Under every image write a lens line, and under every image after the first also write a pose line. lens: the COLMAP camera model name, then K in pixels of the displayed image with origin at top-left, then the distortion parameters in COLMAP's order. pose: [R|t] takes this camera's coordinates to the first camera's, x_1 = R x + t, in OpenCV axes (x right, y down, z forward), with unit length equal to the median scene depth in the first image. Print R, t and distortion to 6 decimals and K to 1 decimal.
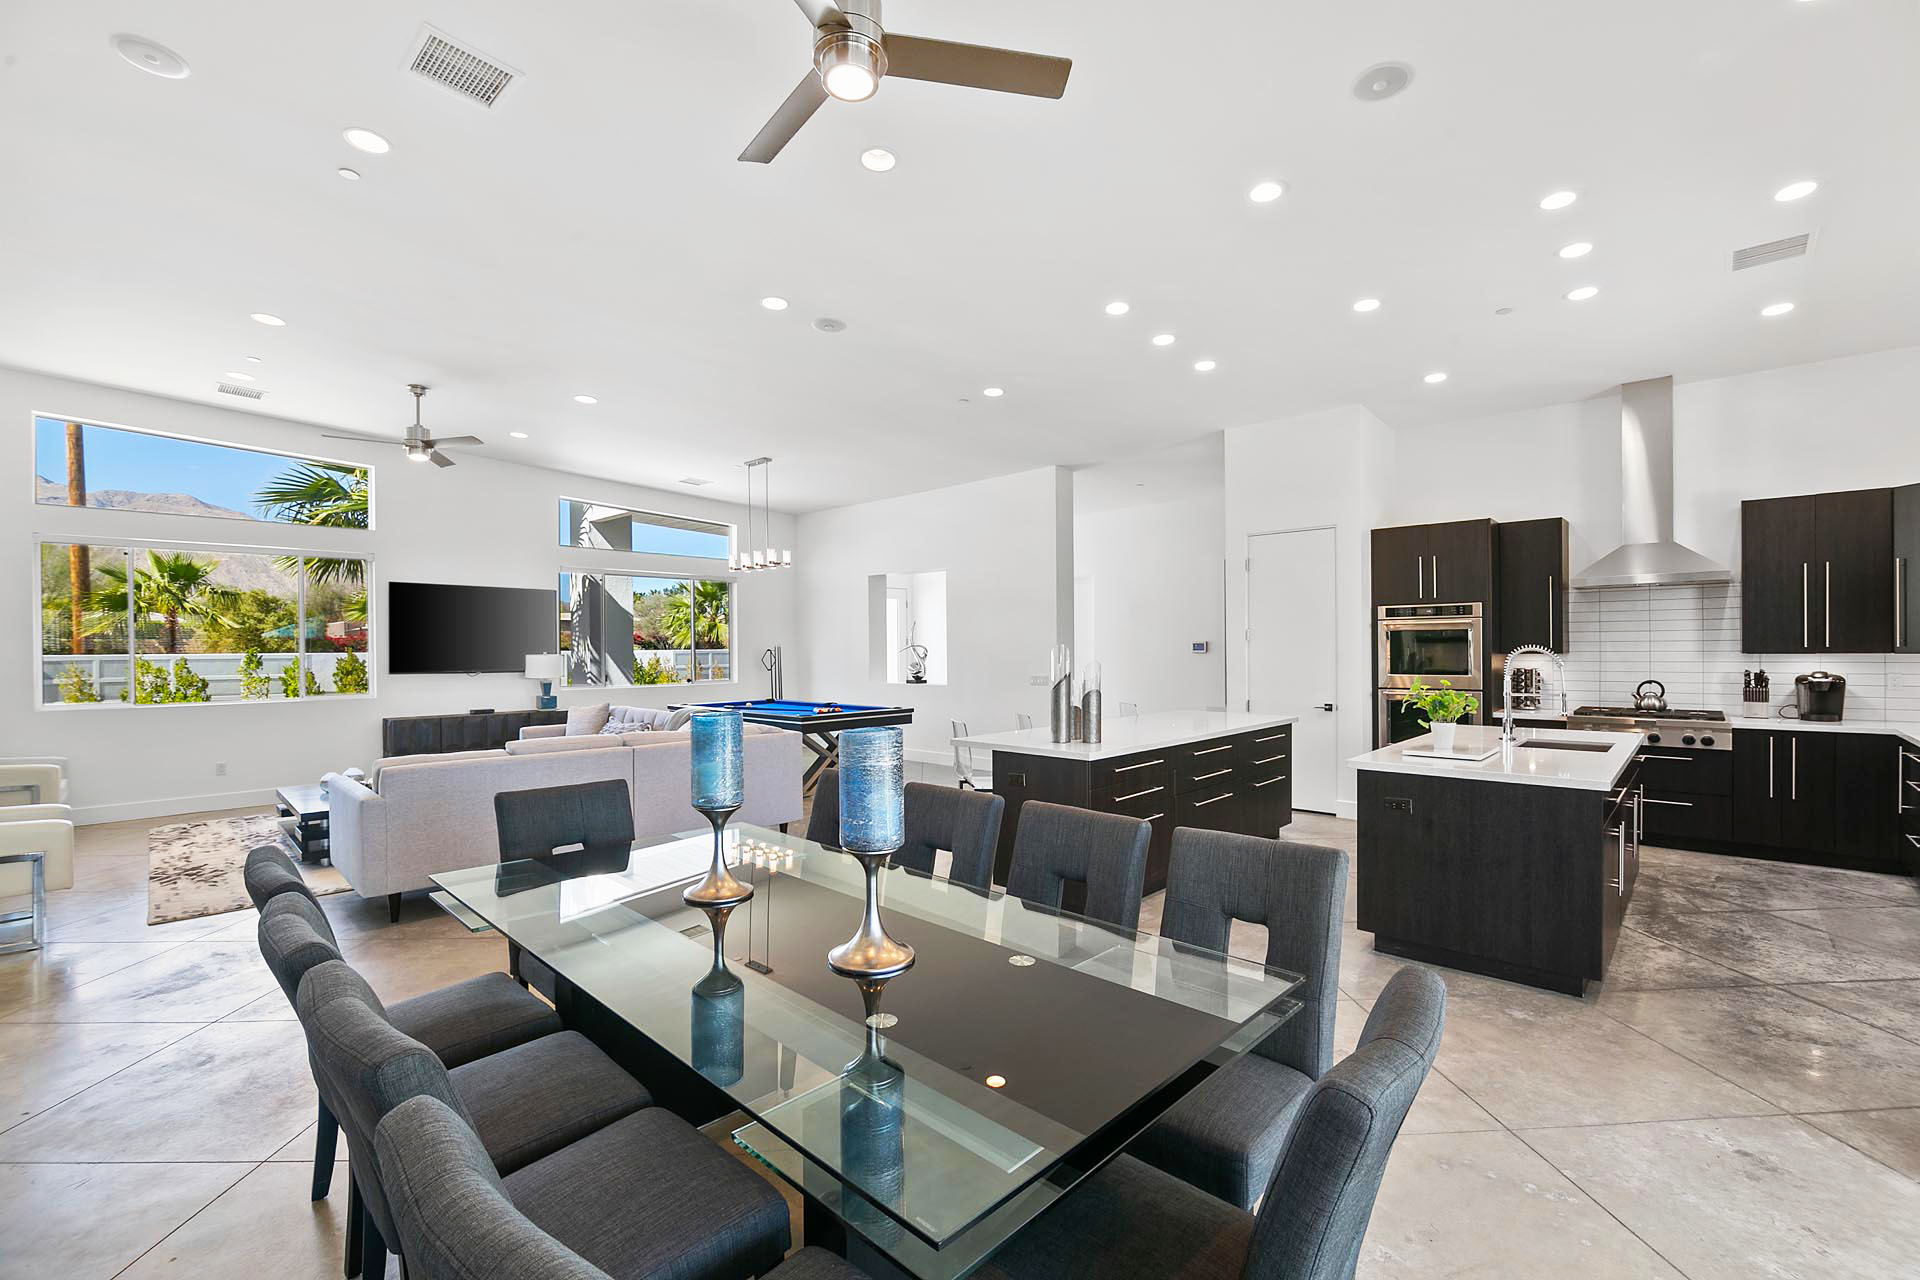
lens RADIAL K [[816.8, 0, 955.6], [0, 816.8, 651.3], [0, 0, 1]] dist [-0.012935, -0.000235]
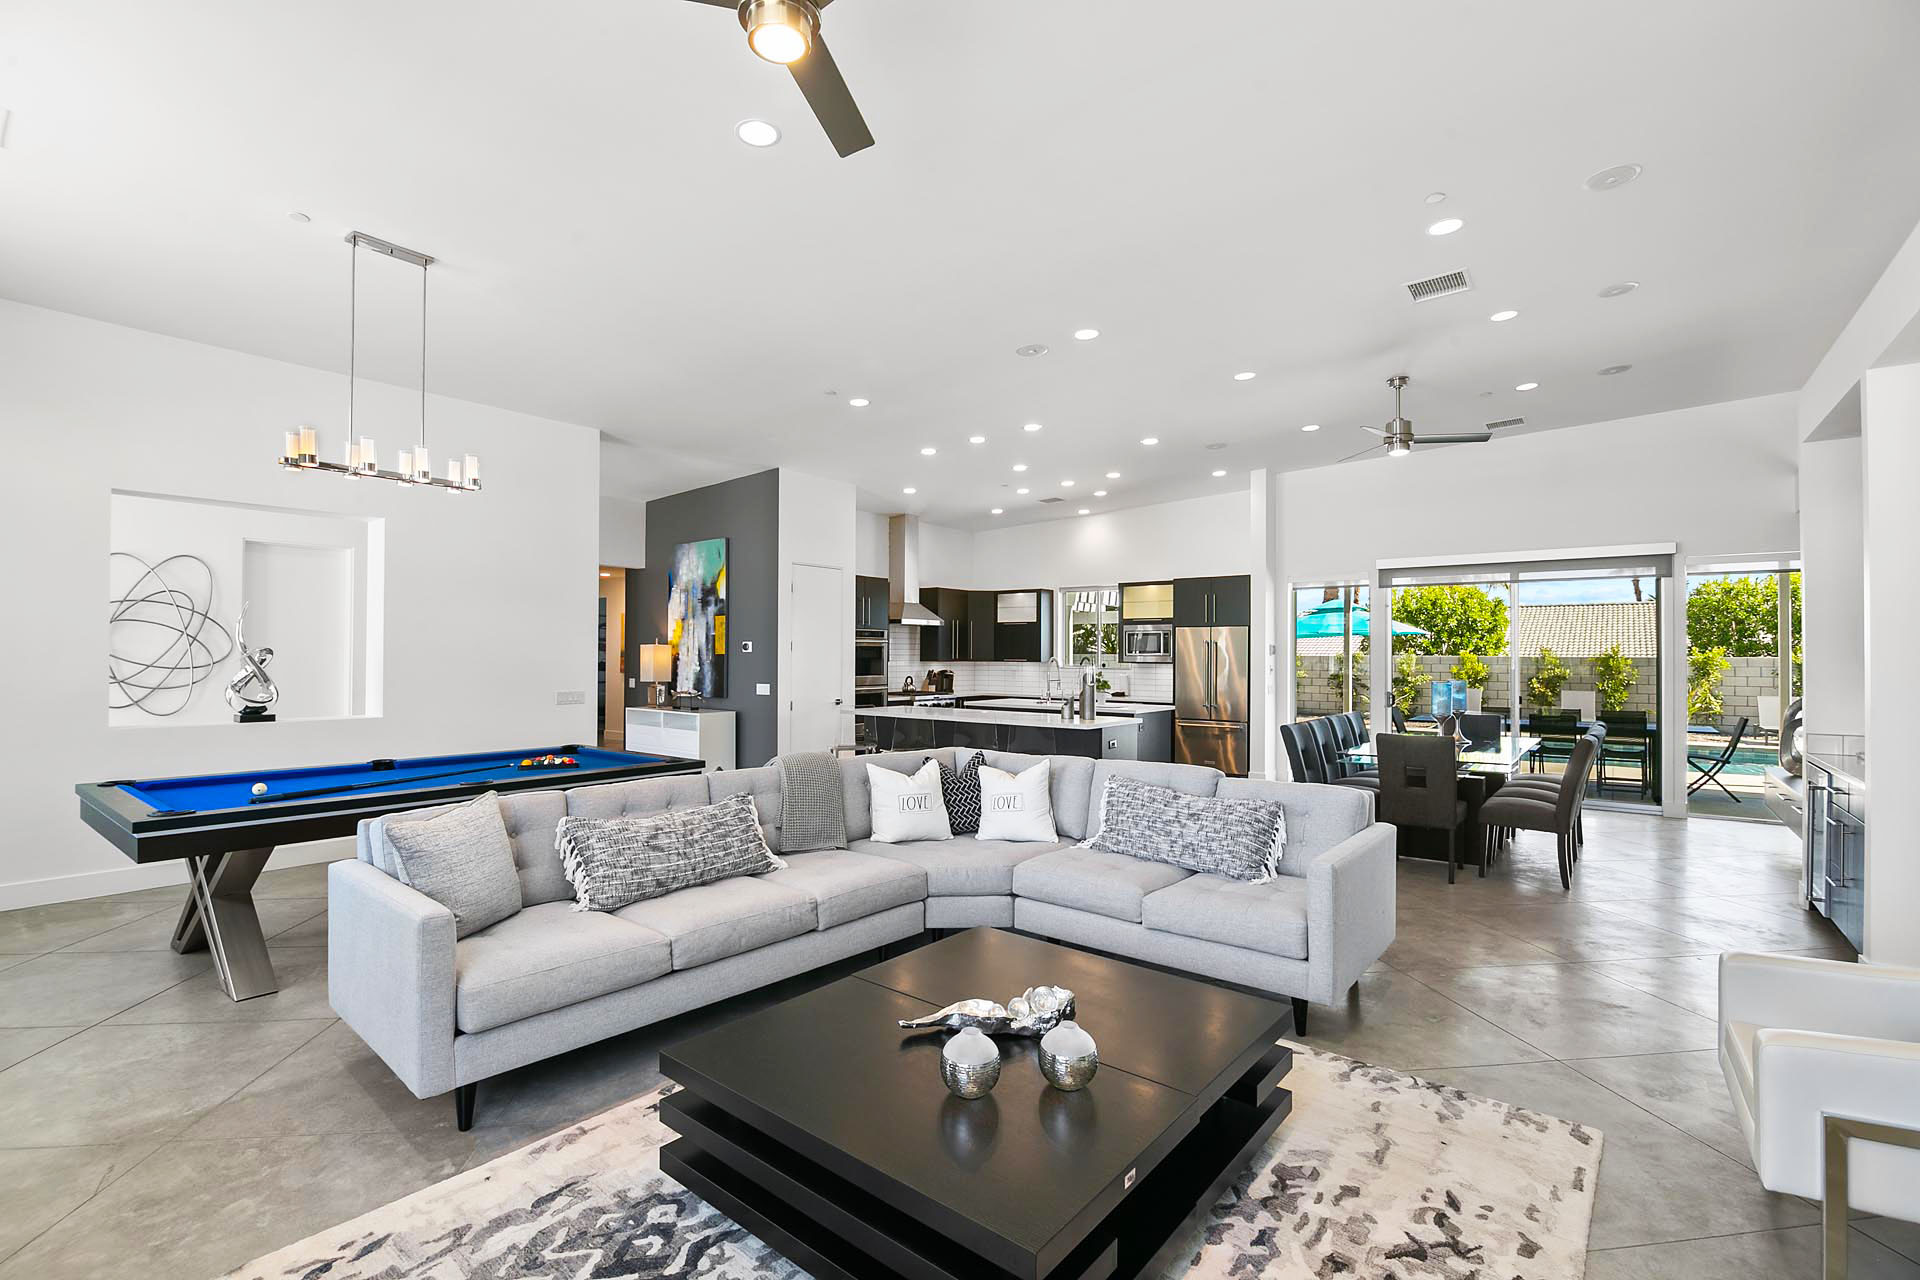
lens RADIAL K [[863.3, 0, 955.2], [0, 863.3, 651.3], [0, 0, 1]] dist [-0.003810, -0.008033]
pose [[-0.098310, 0.011653, 0.995088, -0.950048], [0.000534, 0.999932, -0.011657, 0.002135], [-0.995156, -0.000615, -0.098310, 0.916968]]
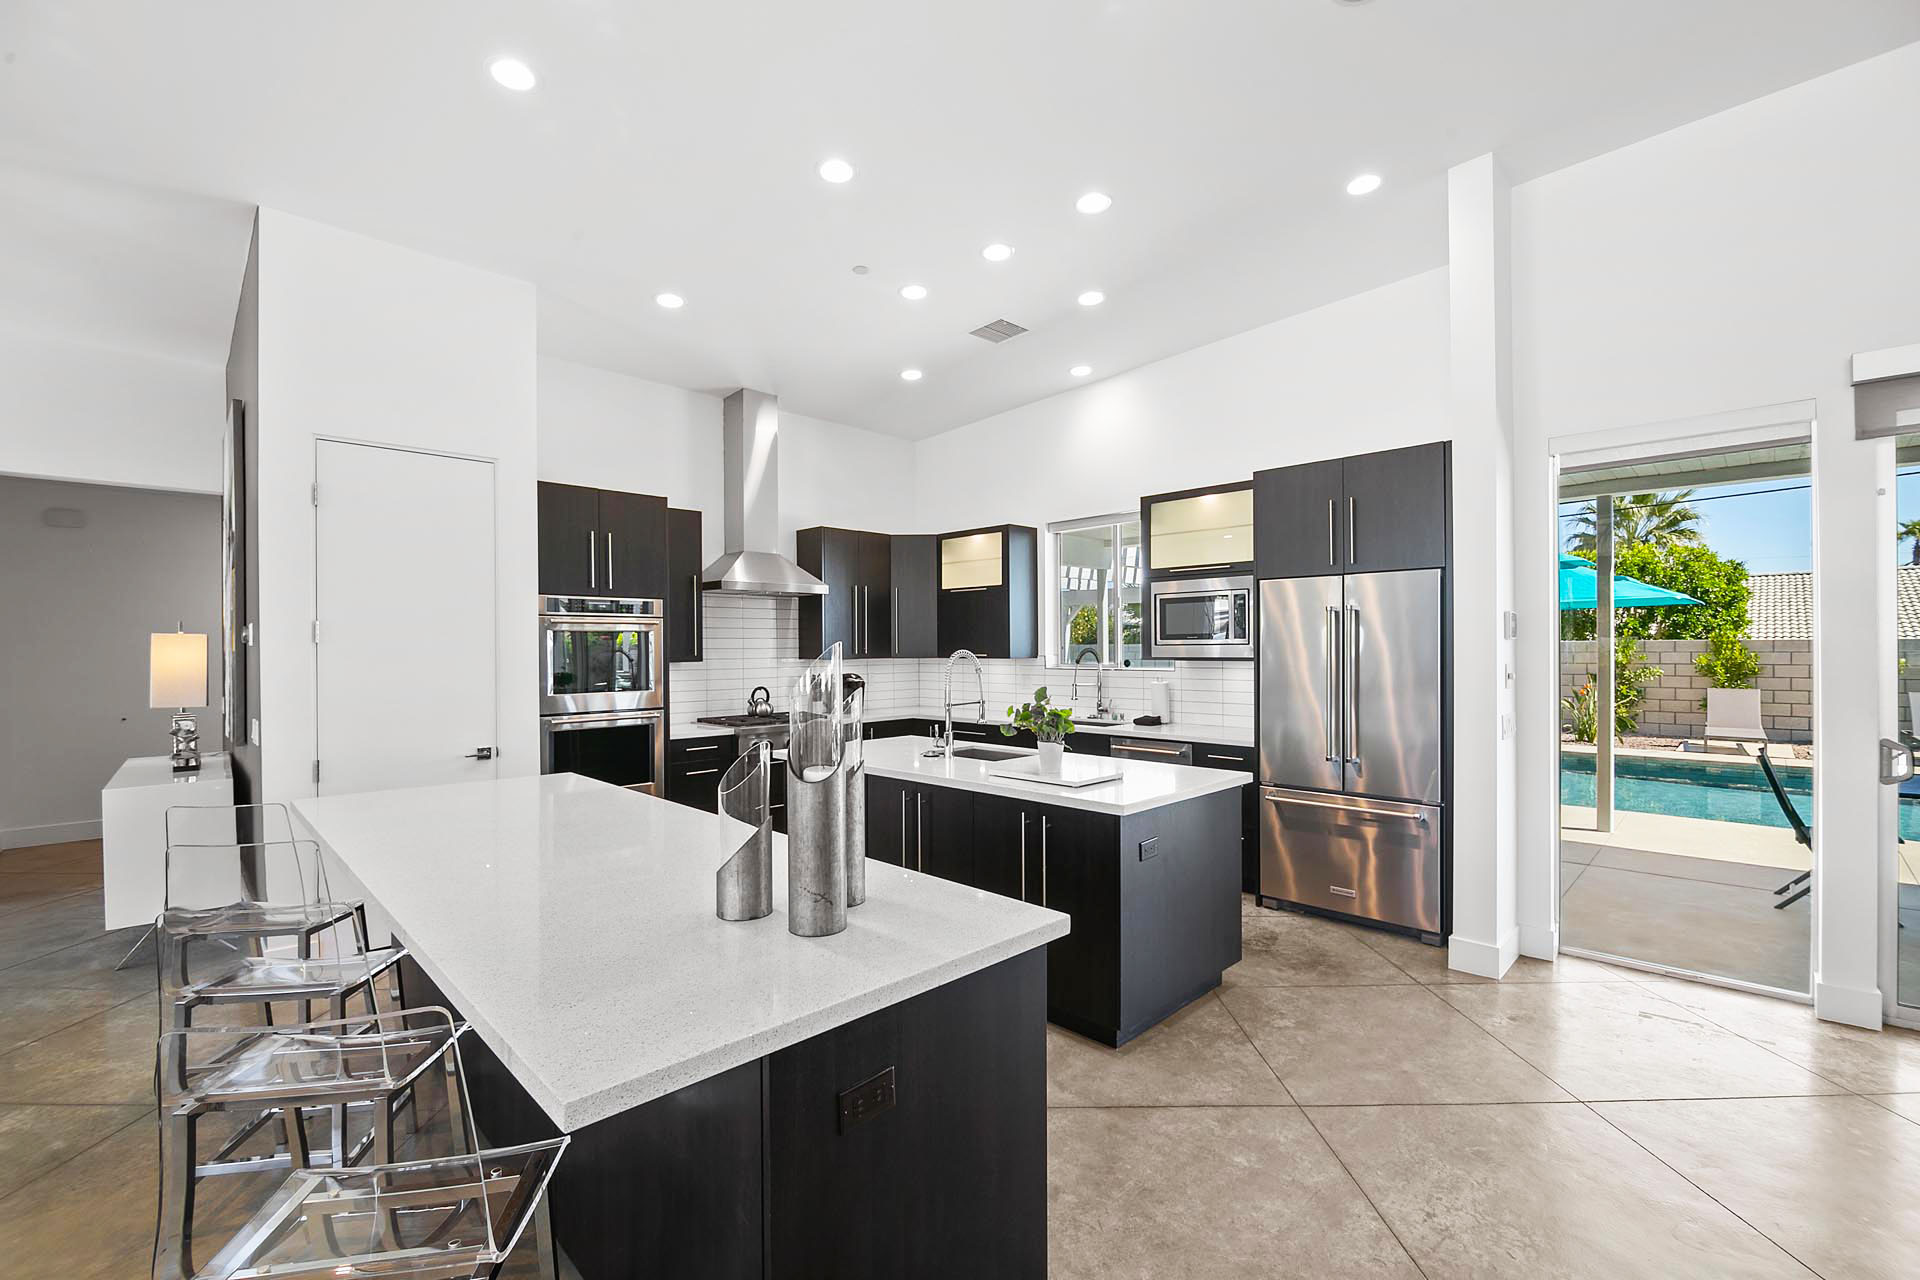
lens RADIAL K [[816.8, 0, 955.6], [0, 816.8, 651.3], [0, 0, 1]] dist [-0.012935, -0.000235]
pose [[0.033407, 0.002587, 0.999438, -0.137653], [0.010945, 0.999936, -0.002954, -0.002542], [-0.999382, 0.011038, 0.033376, 0.604651]]
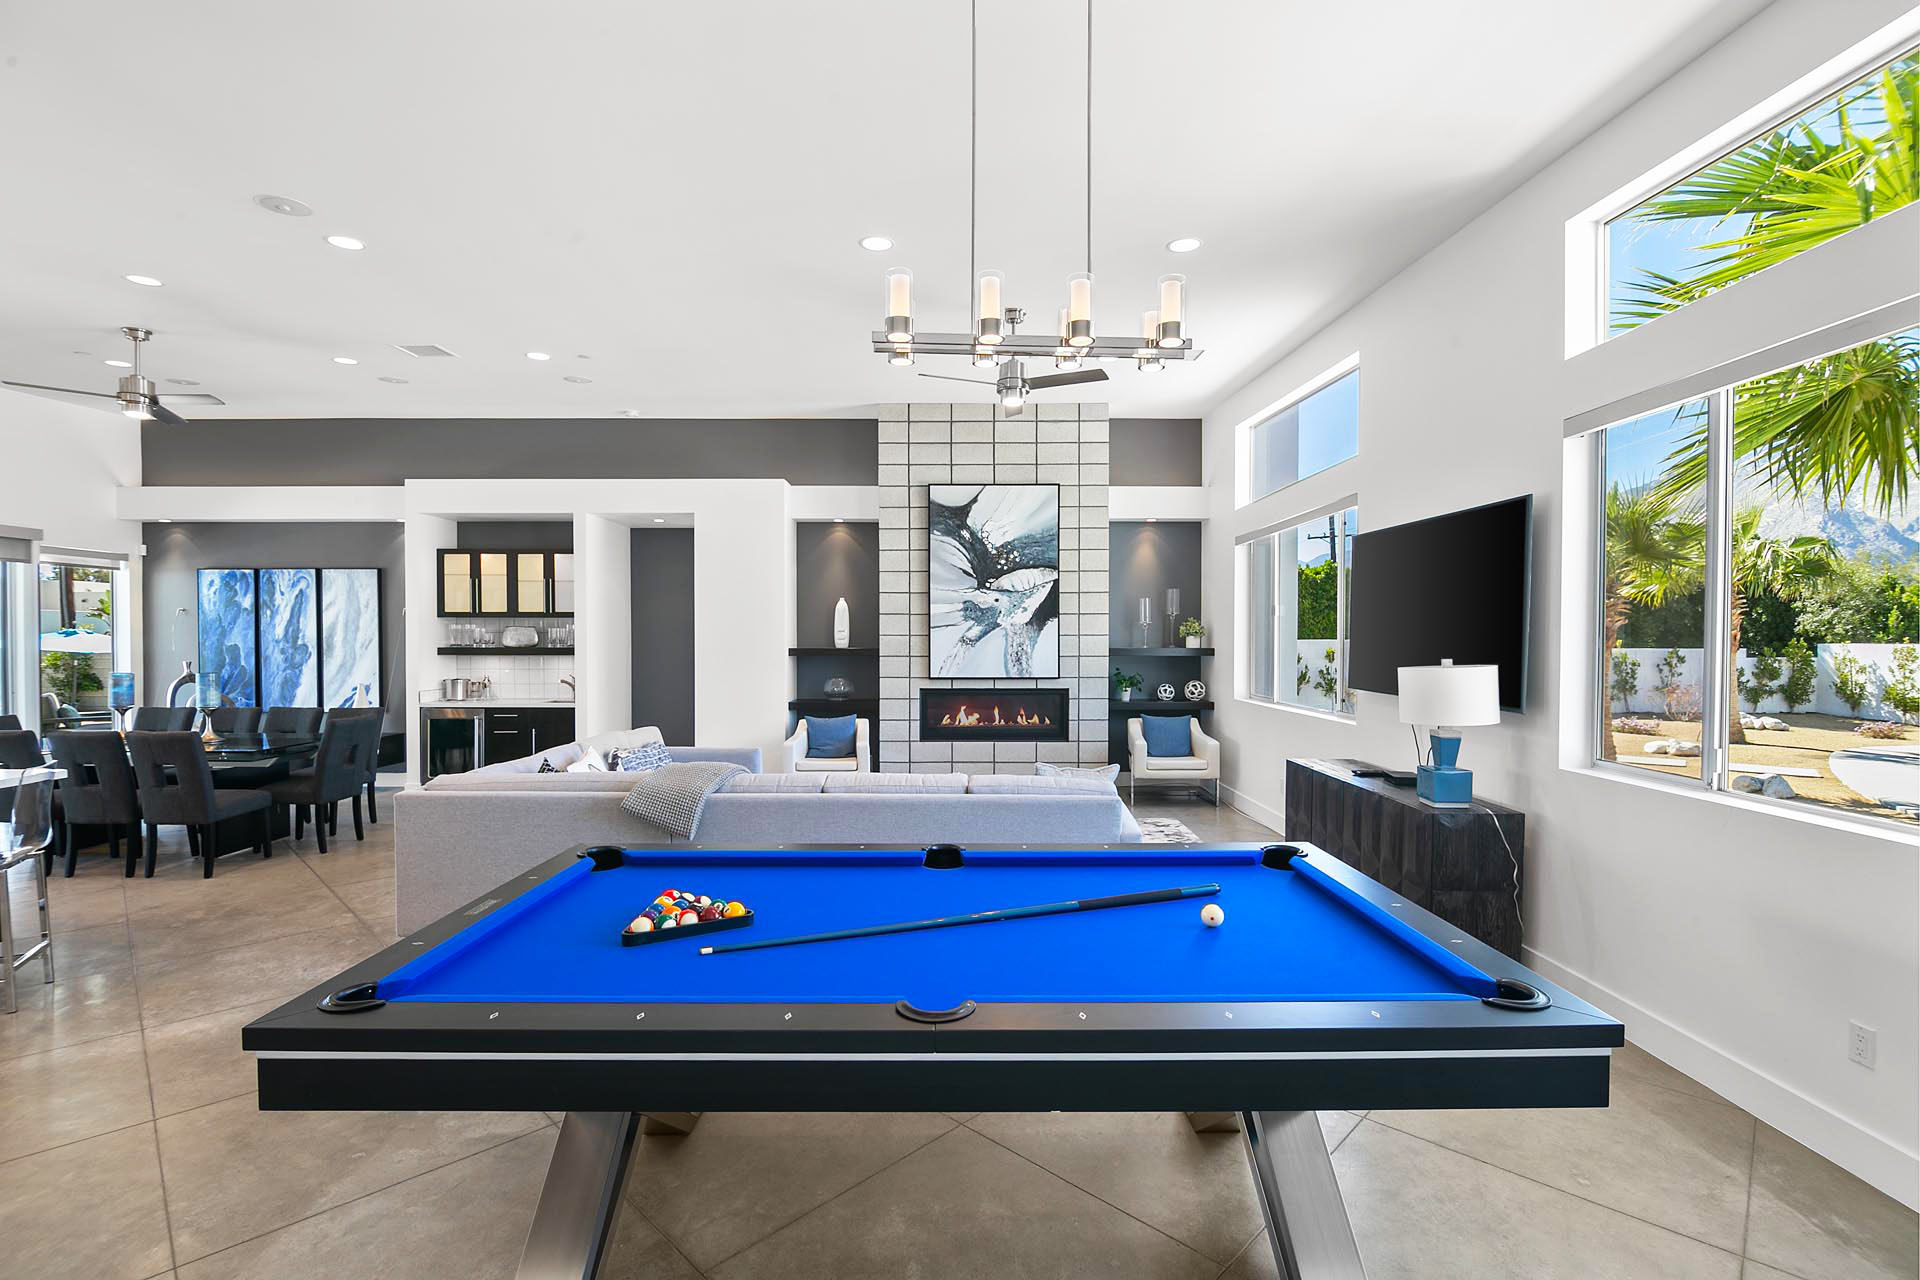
lens RADIAL K [[863.3, 0, 955.2], [0, 863.3, 651.3], [0, 0, 1]] dist [-0.003810, -0.008033]
pose [[-0.724071, 0.017444, -0.689505, -0.042831], [0.002267, 0.999735, 0.022912, -0.017276], [0.689722, 0.015027, -0.723918, 1.484700]]
